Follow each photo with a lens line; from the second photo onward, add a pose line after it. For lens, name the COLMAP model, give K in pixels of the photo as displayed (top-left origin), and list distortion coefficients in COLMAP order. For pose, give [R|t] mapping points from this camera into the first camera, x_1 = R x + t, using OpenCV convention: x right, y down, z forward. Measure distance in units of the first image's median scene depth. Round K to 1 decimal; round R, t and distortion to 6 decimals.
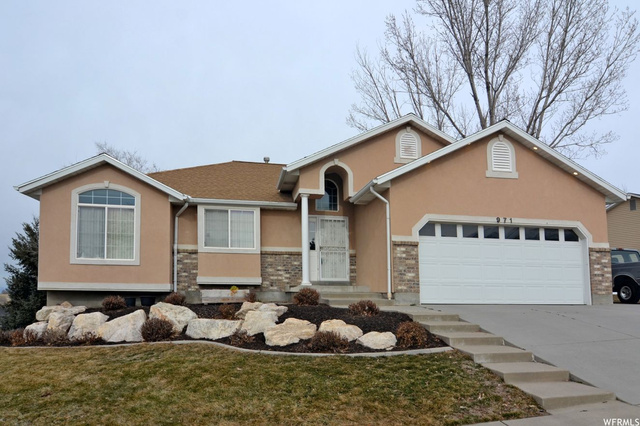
lens RADIAL K [[460.6, 0, 338.2], [0, 460.6, 218.0], [0, 0, 1]] dist [-0.003906, -0.003734]
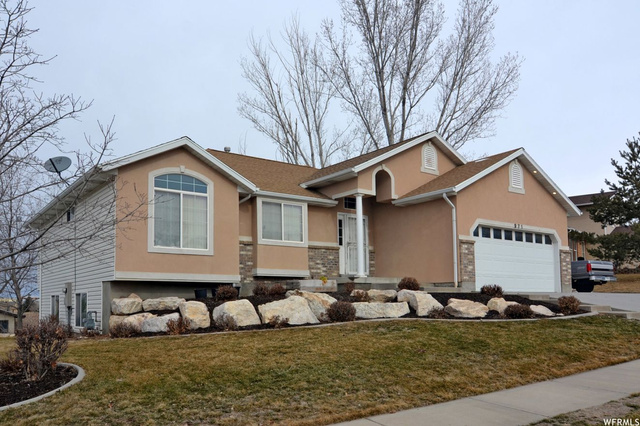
lens RADIAL K [[516.5, 0, 320.0], [0, 516.5, 213.0], [0, 0, 1]] dist [-0.000165, 0.001414]
pose [[0.913429, 0.054874, 0.403282, -0.682831], [-0.052296, 0.998480, -0.017411, 0.020676], [-0.403624, -0.005187, 0.914910, -0.087243]]
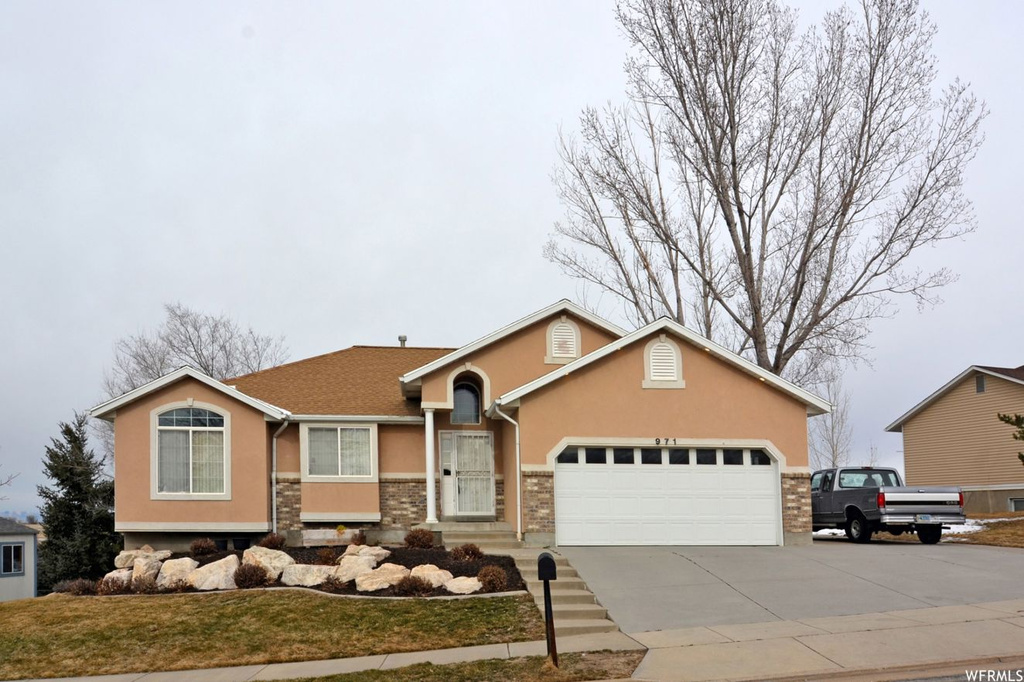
lens RADIAL K [[854.4, 0, 512.6], [0, 854.4, 375.8], [0, 0, 1]] dist [-0.001918, 0.001054]
pose [[0.995883, -0.022564, -0.087792, 0.213675], [0.022247, 0.999742, -0.004589, -0.103561], [0.087873, 0.002617, 0.996128, -0.489110]]
